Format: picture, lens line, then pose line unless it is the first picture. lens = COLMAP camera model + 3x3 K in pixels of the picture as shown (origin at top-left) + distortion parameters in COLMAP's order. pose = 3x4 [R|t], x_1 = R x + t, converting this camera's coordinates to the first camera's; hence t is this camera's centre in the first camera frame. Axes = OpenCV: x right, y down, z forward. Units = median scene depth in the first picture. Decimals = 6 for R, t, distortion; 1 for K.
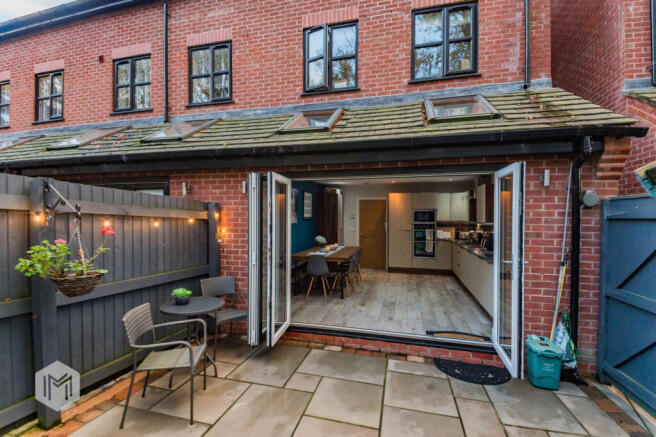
lens RADIAL K [[294.2, 0, 328.0], [0, 294.2, 218.5], [0, 0, 1]] dist [0.049861, -0.041690]
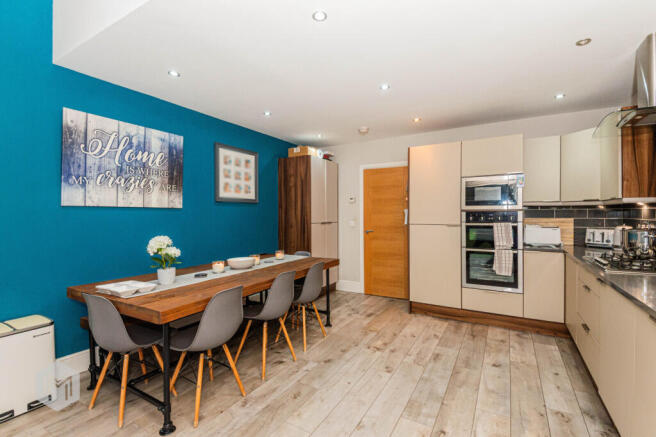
lens RADIAL K [[294.2, 0, 328.0], [0, 294.2, 218.5], [0, 0, 1]] dist [0.049861, -0.041690]
pose [[0.963462, -0.003734, -0.267819, 0.261130], [0.006513, 0.999934, 0.009487, 0.031109], [0.267766, -0.010885, 0.963423, 0.628648]]
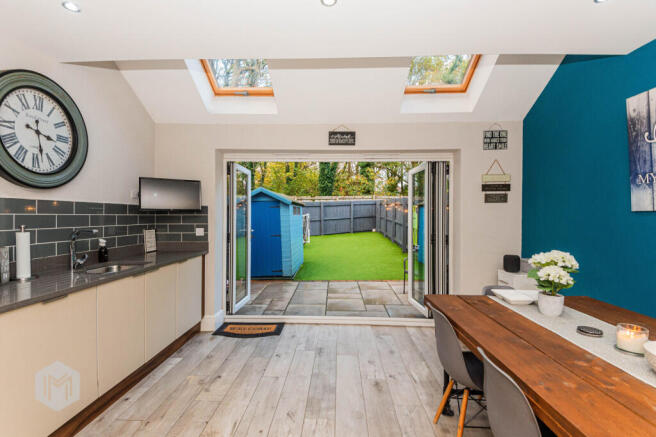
lens RADIAL K [[294.2, 0, 328.0], [0, 294.2, 218.5], [0, 0, 1]] dist [0.049861, -0.041690]
pose [[-0.975729, -0.006715, -0.218876, 0.233942], [-0.009674, 0.999876, 0.012454, 0.023739], [0.218766, 0.014269, -0.975673, 1.128749]]
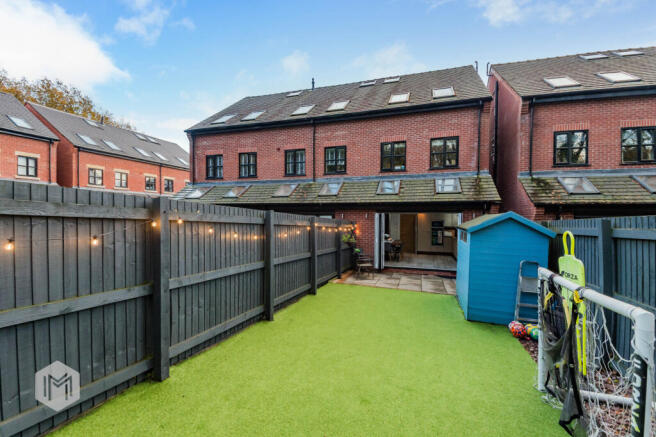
lens RADIAL K [[291.4, 0, 328.0], [0, 291.4, 218.5], [0, 0, 1]] dist [0.091500, 0.000007]
pose [[0.997991, 0.000123, -0.063352, -0.303803], [0.000010, 0.999998, 0.002091, -0.056541], [0.063352, -0.002087, 0.997989, -1.121825]]
